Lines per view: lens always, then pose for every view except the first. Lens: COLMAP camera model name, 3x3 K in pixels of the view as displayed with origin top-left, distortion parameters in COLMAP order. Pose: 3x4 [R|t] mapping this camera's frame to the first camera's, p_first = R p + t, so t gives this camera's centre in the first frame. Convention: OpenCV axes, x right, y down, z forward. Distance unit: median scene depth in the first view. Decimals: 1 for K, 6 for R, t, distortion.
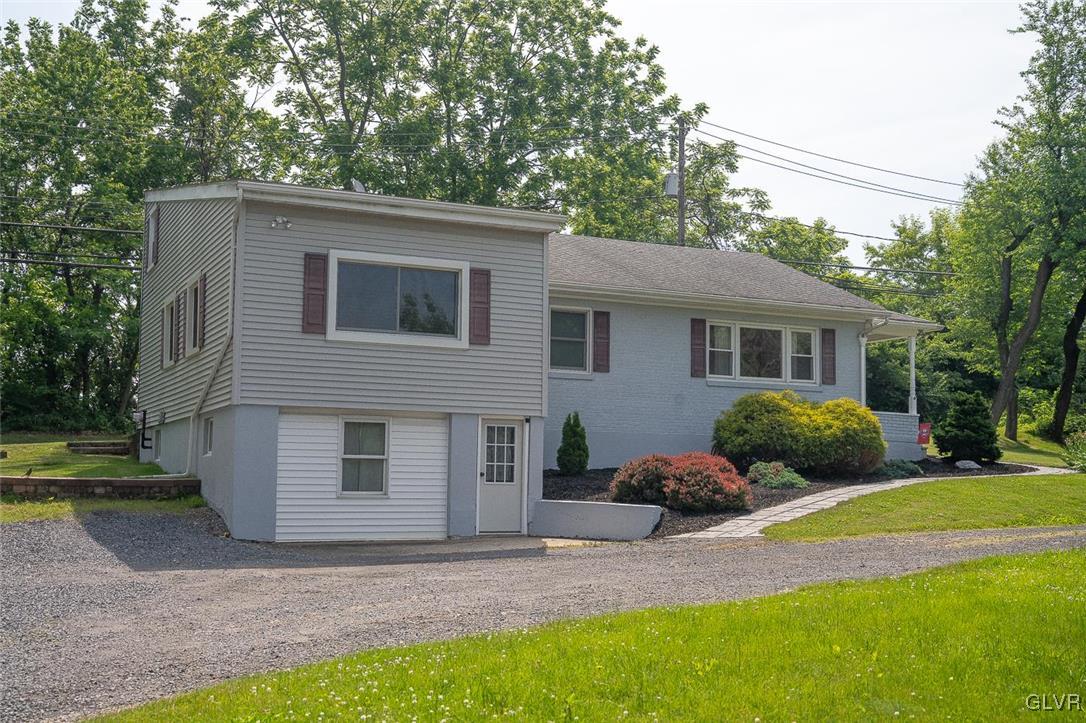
lens RADIAL K [[1219.0, 0, 543.0], [0, 1219.0, 361.5], [0, 0, 1]] dist [-0.005373, -0.005381]
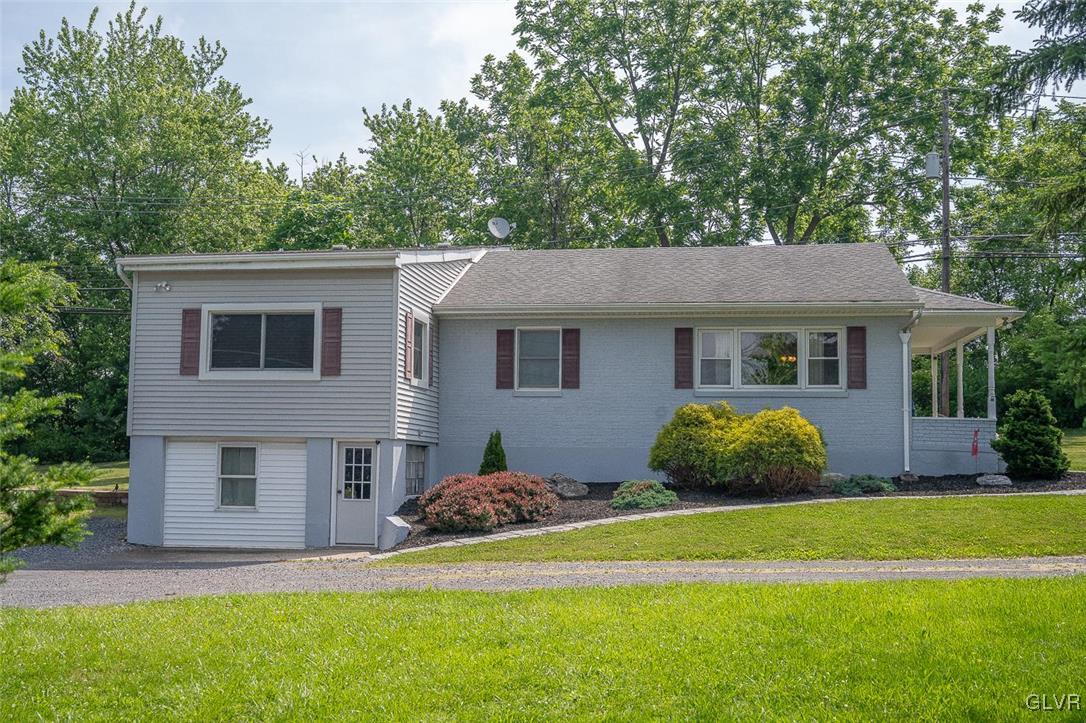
lens RADIAL K [[1152.7, 0, 543.0], [0, 1152.7, 361.5], [0, 0, 1]] dist [0.010242, 0.010667]
pose [[0.827635, -0.052227, -0.558832, 0.697863], [0.052228, 0.998508, -0.015967, 0.000256], [0.558832, -0.015972, 0.829127, 0.230623]]
